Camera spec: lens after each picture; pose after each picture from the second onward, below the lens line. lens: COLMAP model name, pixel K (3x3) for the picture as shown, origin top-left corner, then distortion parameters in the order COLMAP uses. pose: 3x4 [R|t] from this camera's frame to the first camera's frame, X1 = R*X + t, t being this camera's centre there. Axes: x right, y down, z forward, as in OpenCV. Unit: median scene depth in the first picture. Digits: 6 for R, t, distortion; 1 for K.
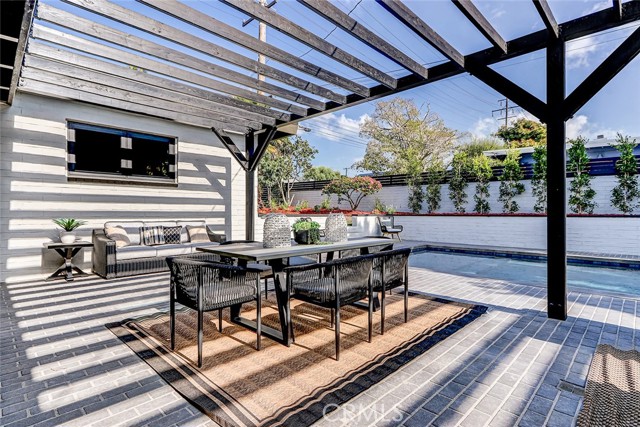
lens RADIAL K [[324.8, 0, 315.6], [0, 324.8, 211.3], [0, 0, 1]] dist [0.014788, -0.000549]
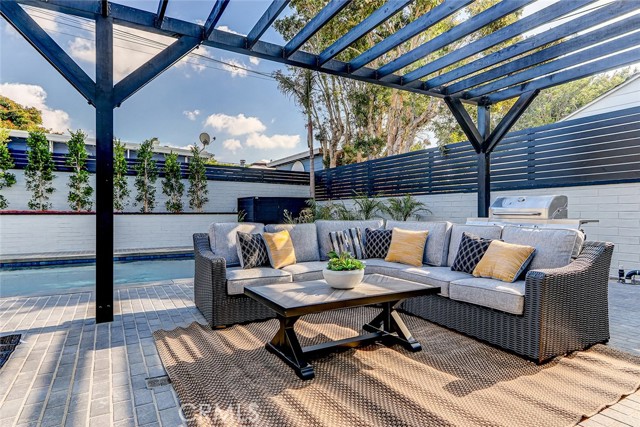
lens RADIAL K [[363.9, 0, 317.3], [0, 363.9, 212.1], [0, 0, 1]] dist [0.001484, -0.000577]
pose [[0.265044, 0.000756, 0.964236, -0.028506], [-0.004346, 0.999990, 0.000411, 0.006187], [-0.964227, -0.004300, 0.265044, 0.052434]]
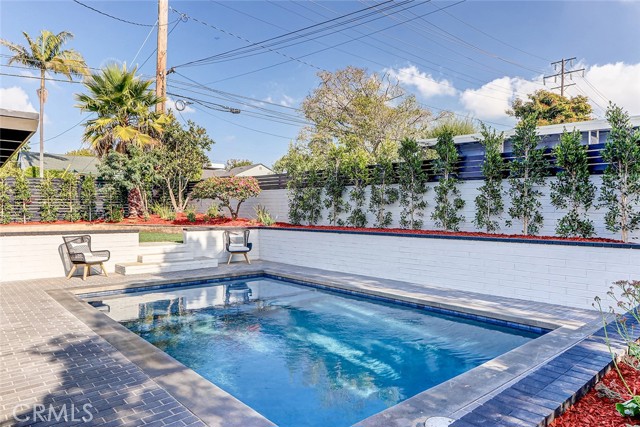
lens RADIAL K [[422.6, 0, 320.0], [0, 422.6, 213.5], [0, 0, 1]] dist [0.005235, 0.001146]
pose [[0.997855, -0.000013, -0.065458, 0.572803], [0.000540, 0.999968, 0.008038, -0.039176], [0.065456, -0.008056, 0.997823, 0.029733]]
